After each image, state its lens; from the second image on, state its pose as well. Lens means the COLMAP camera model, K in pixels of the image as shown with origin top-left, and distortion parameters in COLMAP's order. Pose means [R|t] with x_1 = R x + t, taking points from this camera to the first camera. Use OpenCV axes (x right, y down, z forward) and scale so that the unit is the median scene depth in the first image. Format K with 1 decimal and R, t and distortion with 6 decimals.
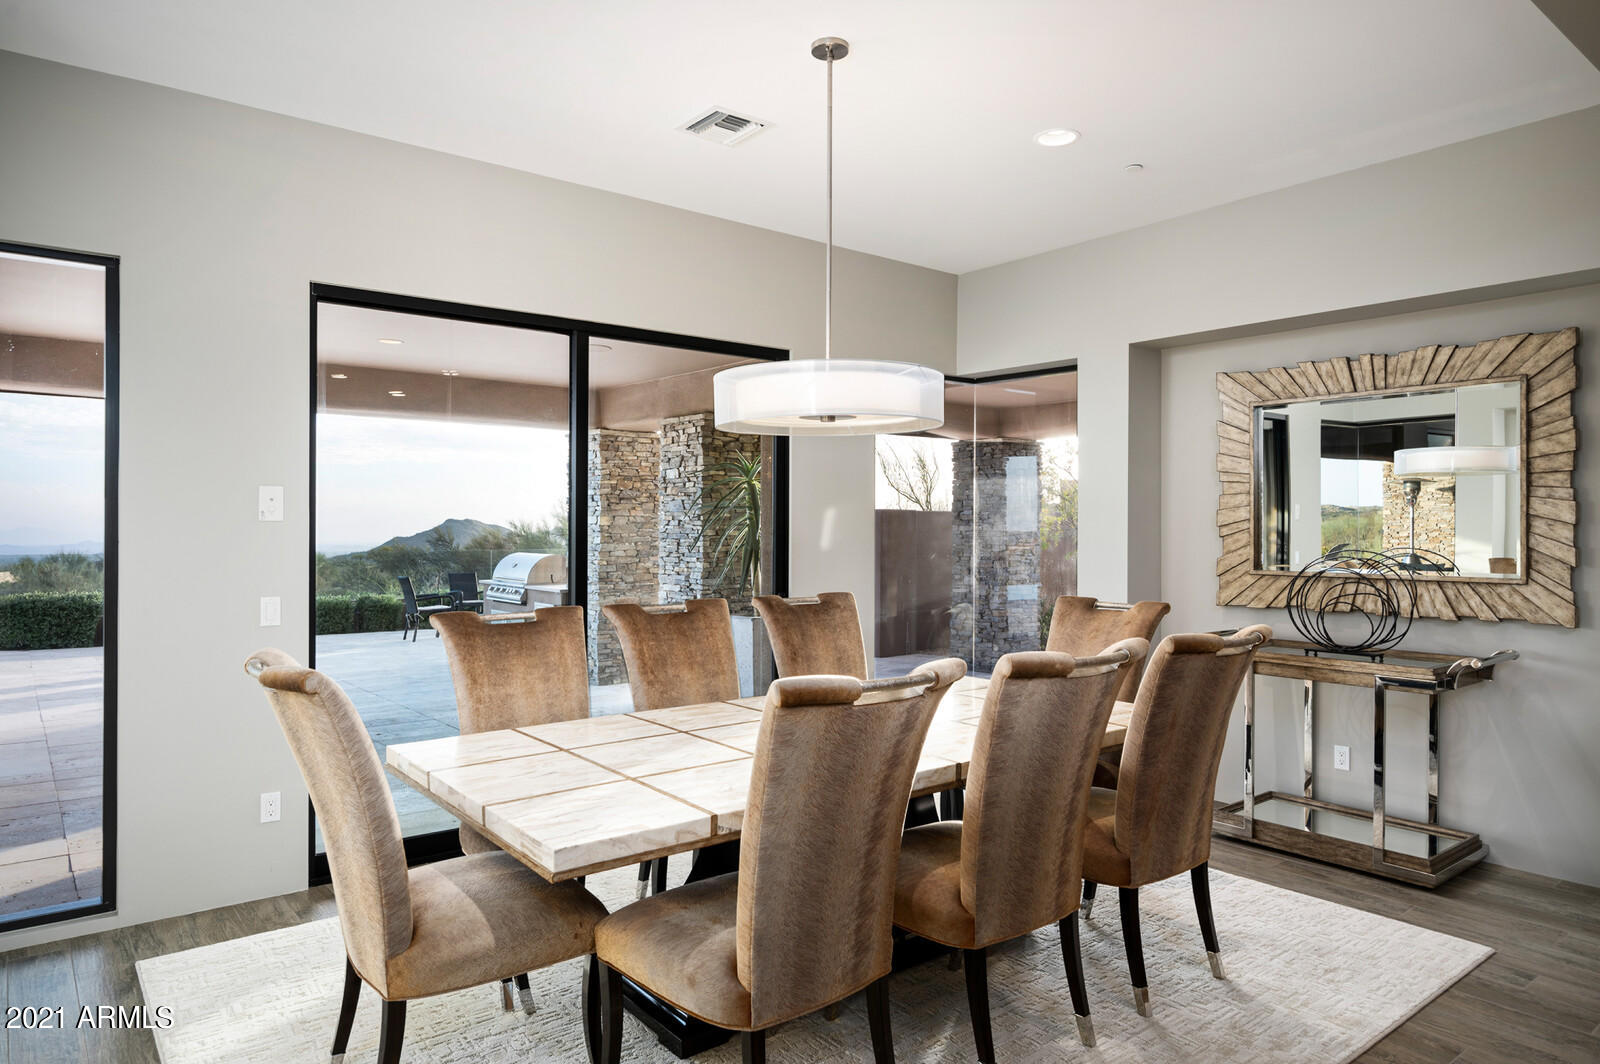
lens RADIAL K [[966.1, 0, 797.6], [0, 966.1, 532.1], [0, 0, 1]] dist [-0.007213, 0.002343]
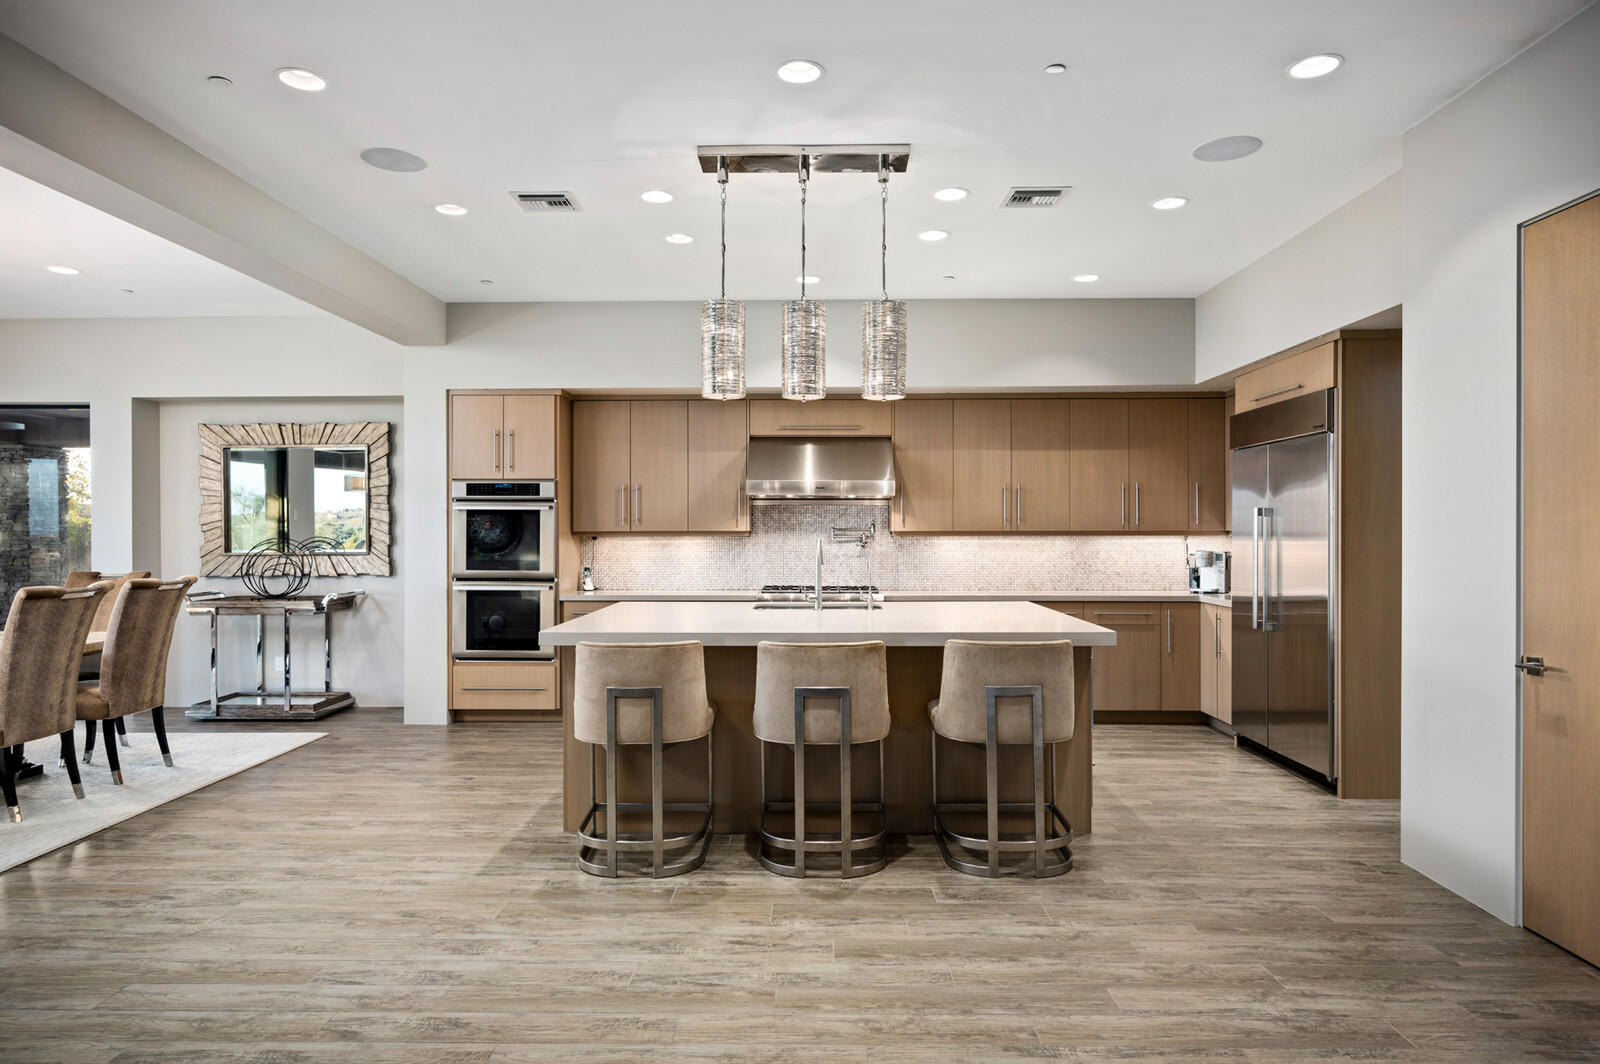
lens RADIAL K [[966.1, 0, 795.8], [0, 966.1, 530.4], [0, 0, 1]] dist [-0.007213, 0.002343]
pose [[0.635132, -0.006063, 0.772379, -0.163814], [0.009360, 0.999956, 0.000153, 0.013273], [-0.772347, 0.007132, 0.635161, -0.804020]]
